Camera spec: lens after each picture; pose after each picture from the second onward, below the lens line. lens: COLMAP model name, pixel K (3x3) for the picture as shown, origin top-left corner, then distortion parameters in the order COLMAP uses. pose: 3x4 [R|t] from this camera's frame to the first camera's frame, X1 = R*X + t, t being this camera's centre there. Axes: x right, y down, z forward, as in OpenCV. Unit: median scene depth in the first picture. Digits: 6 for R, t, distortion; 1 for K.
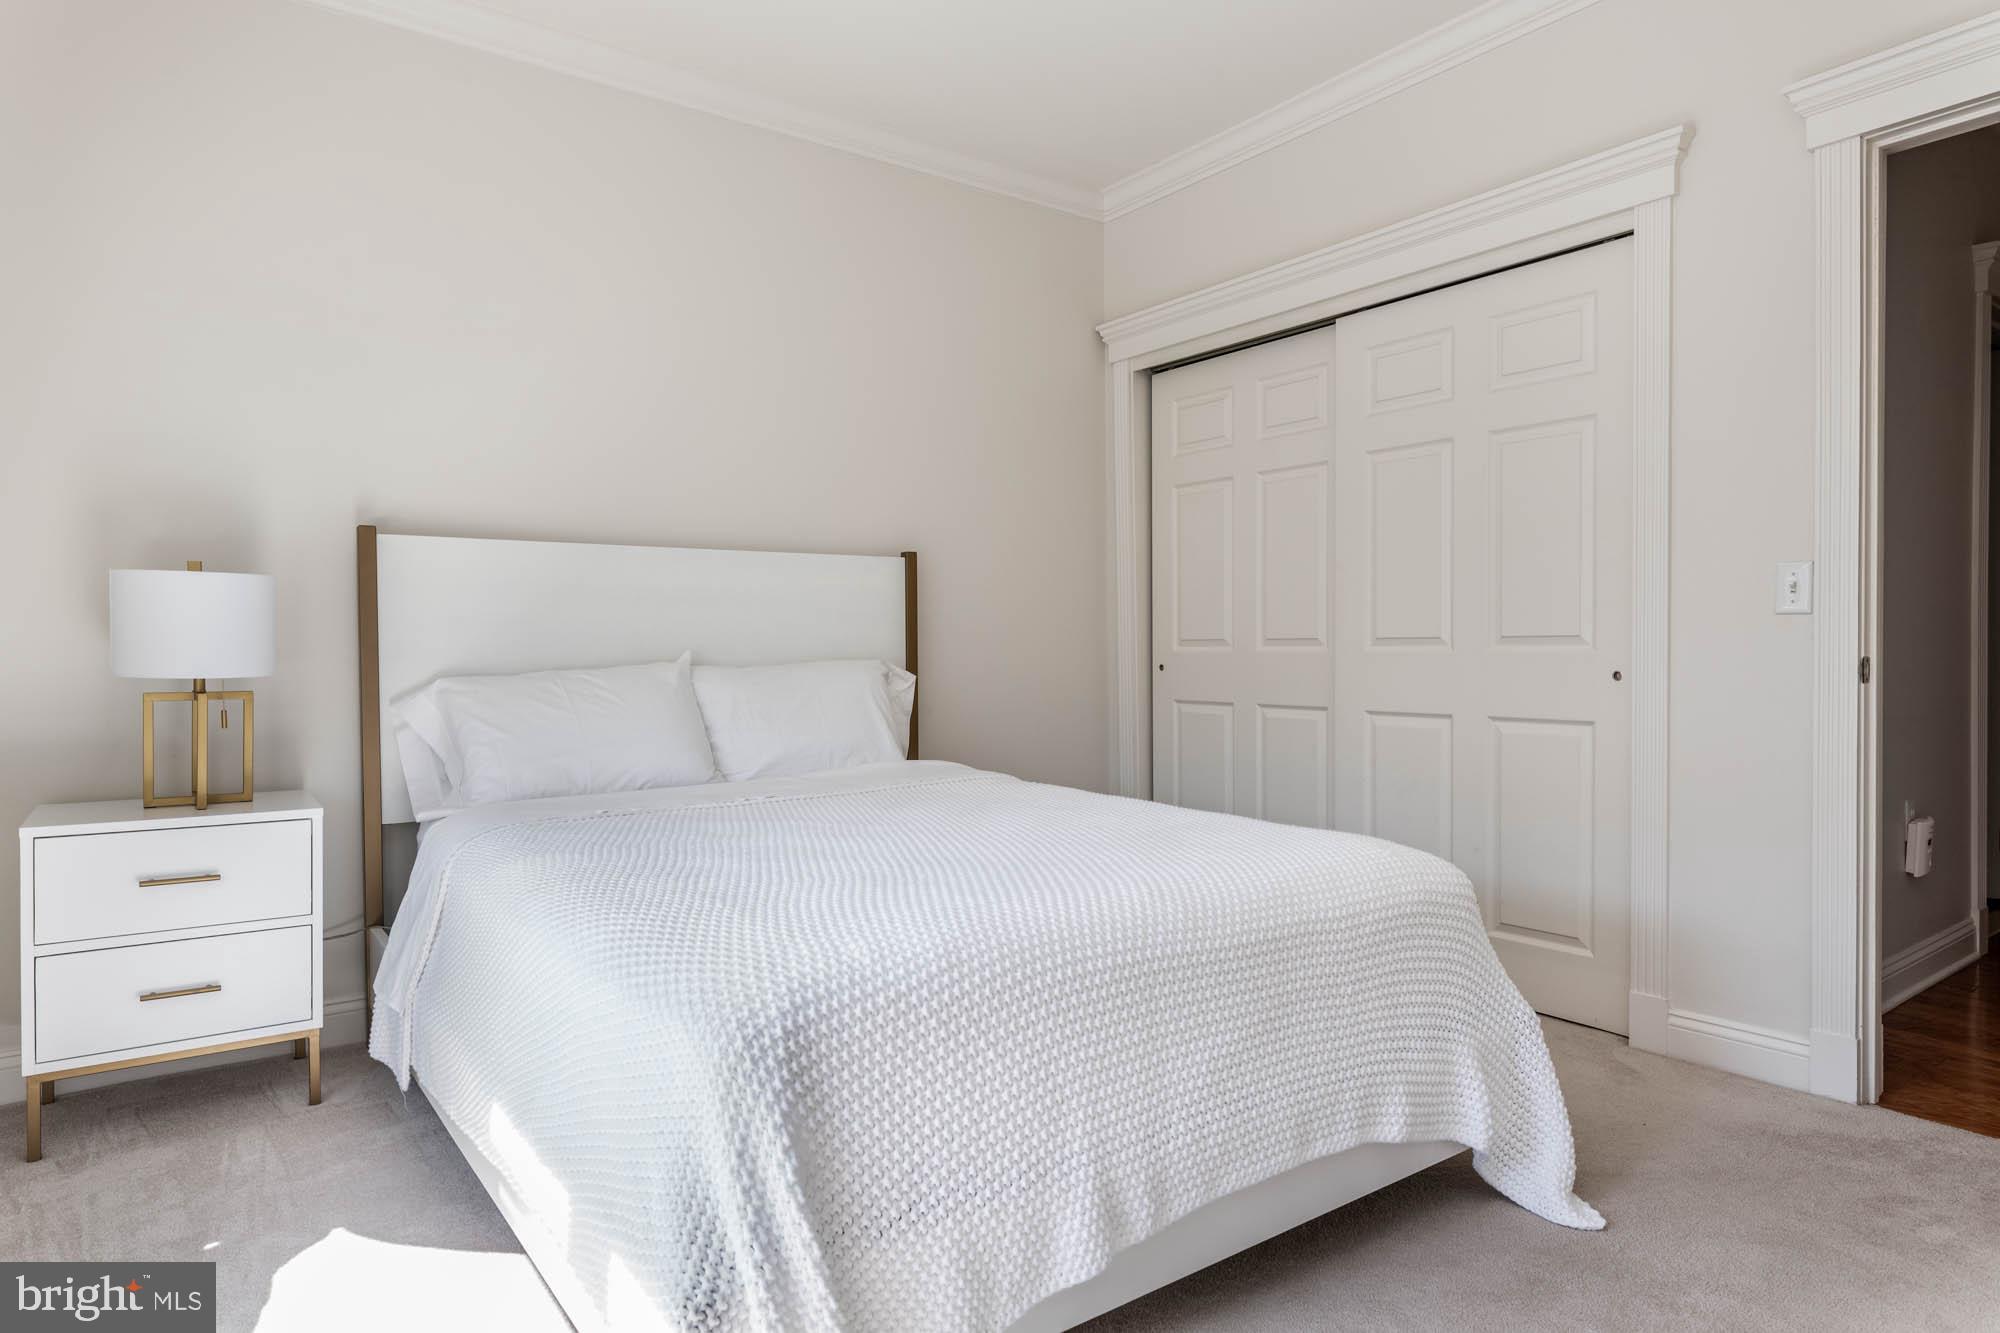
lens RADIAL K [[1156.7, 0, 994.5], [0, 1156.7, 657.2], [0, 0, 1]] dist [0.000701, -0.001544]
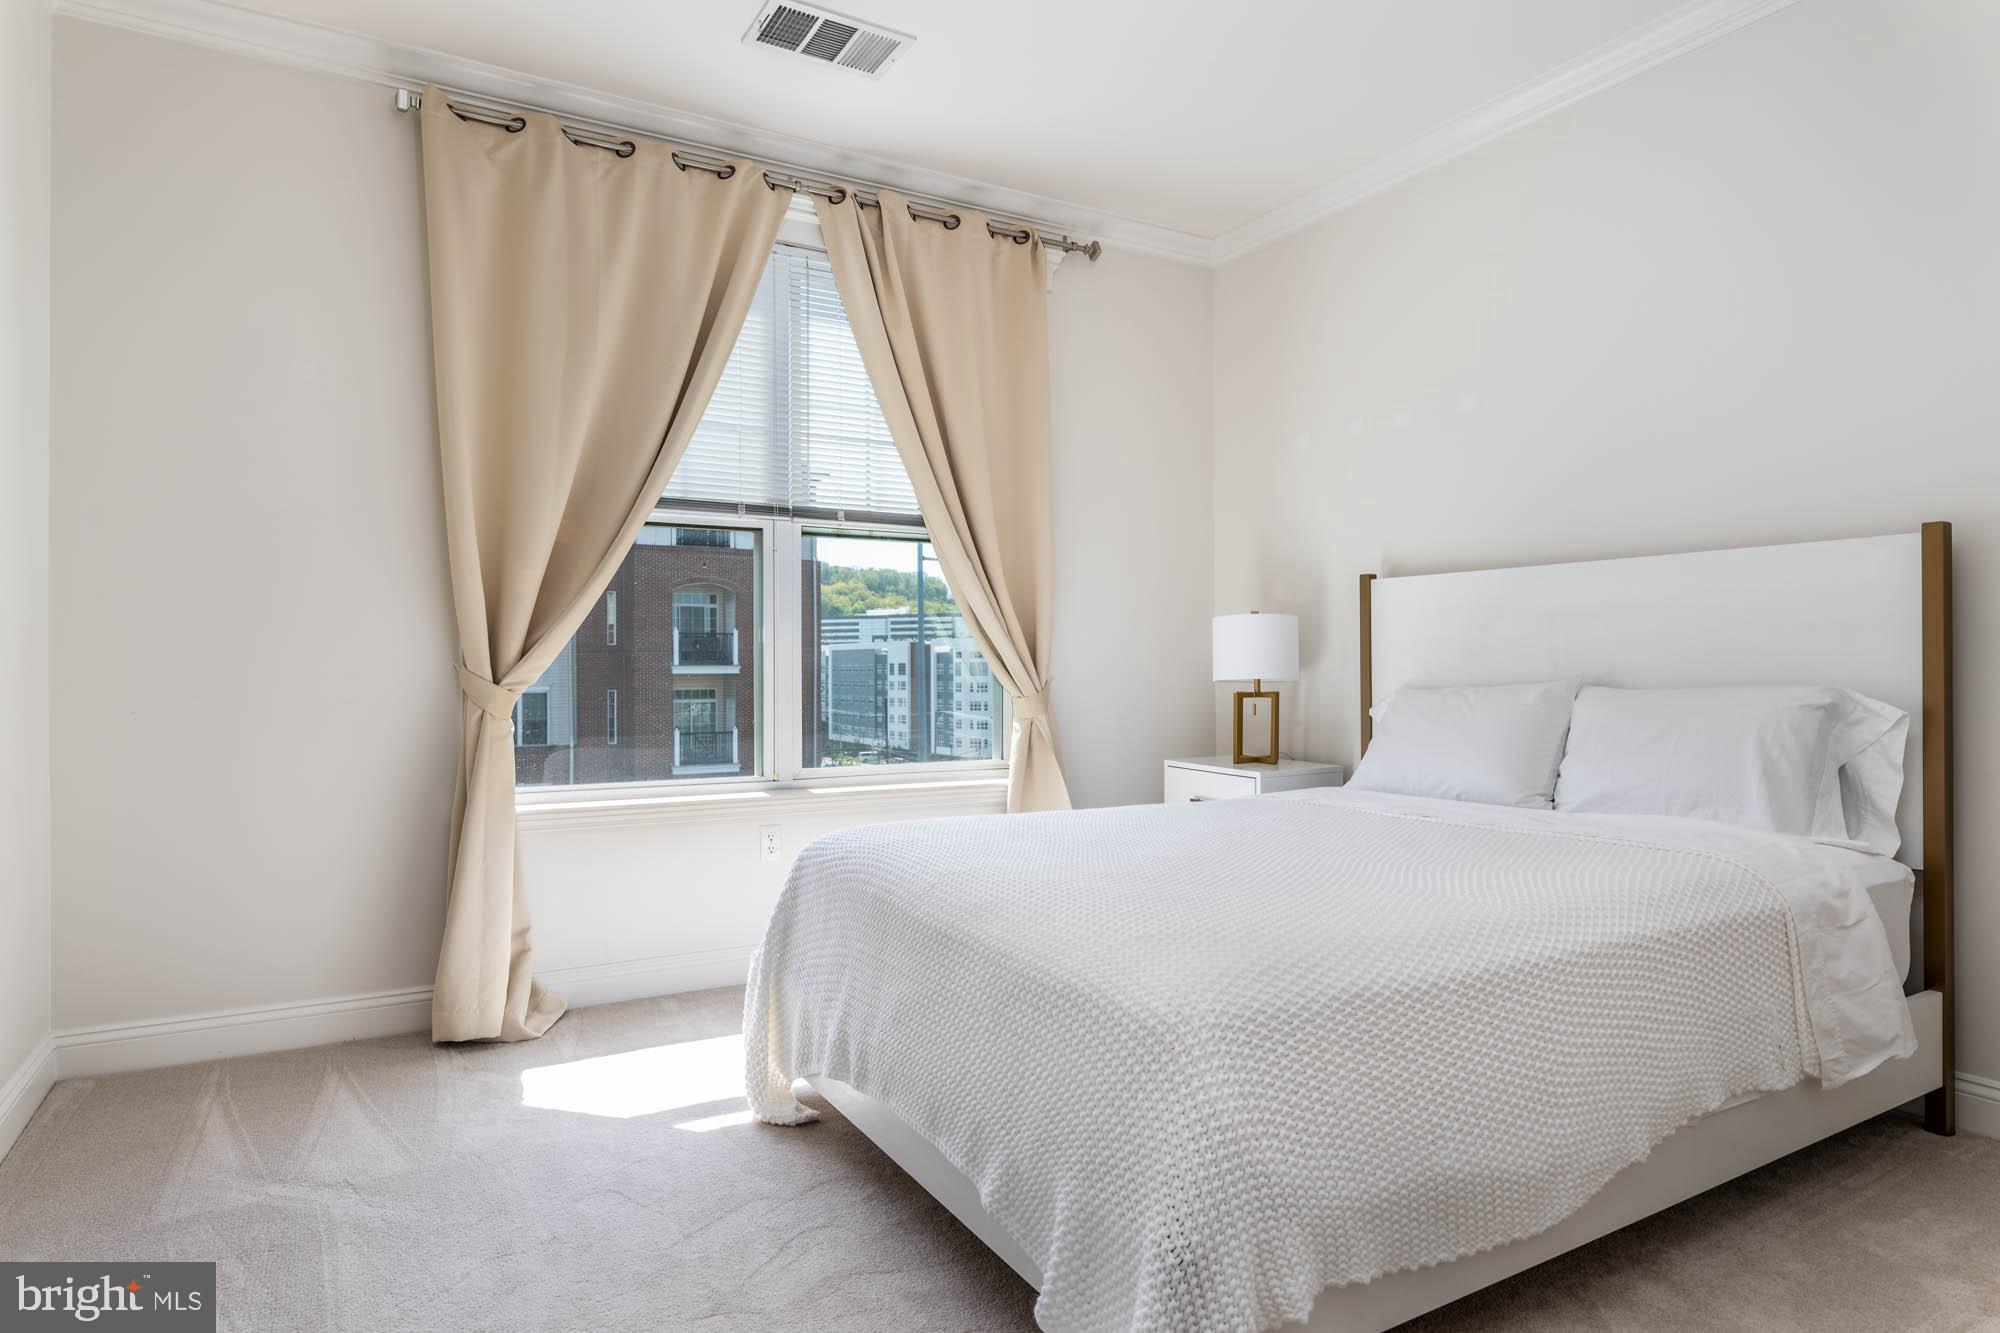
lens RADIAL K [[1156.7, 0, 994.5], [0, 1156.7, 657.2], [0, 0, 1]] dist [0.000701, -0.001544]
pose [[-0.114374, -0.002454, -0.993435, 0.802898], [-0.010440, 0.999945, -0.001268, -0.010619], [0.993383, 0.010226, -0.114393, 0.698780]]
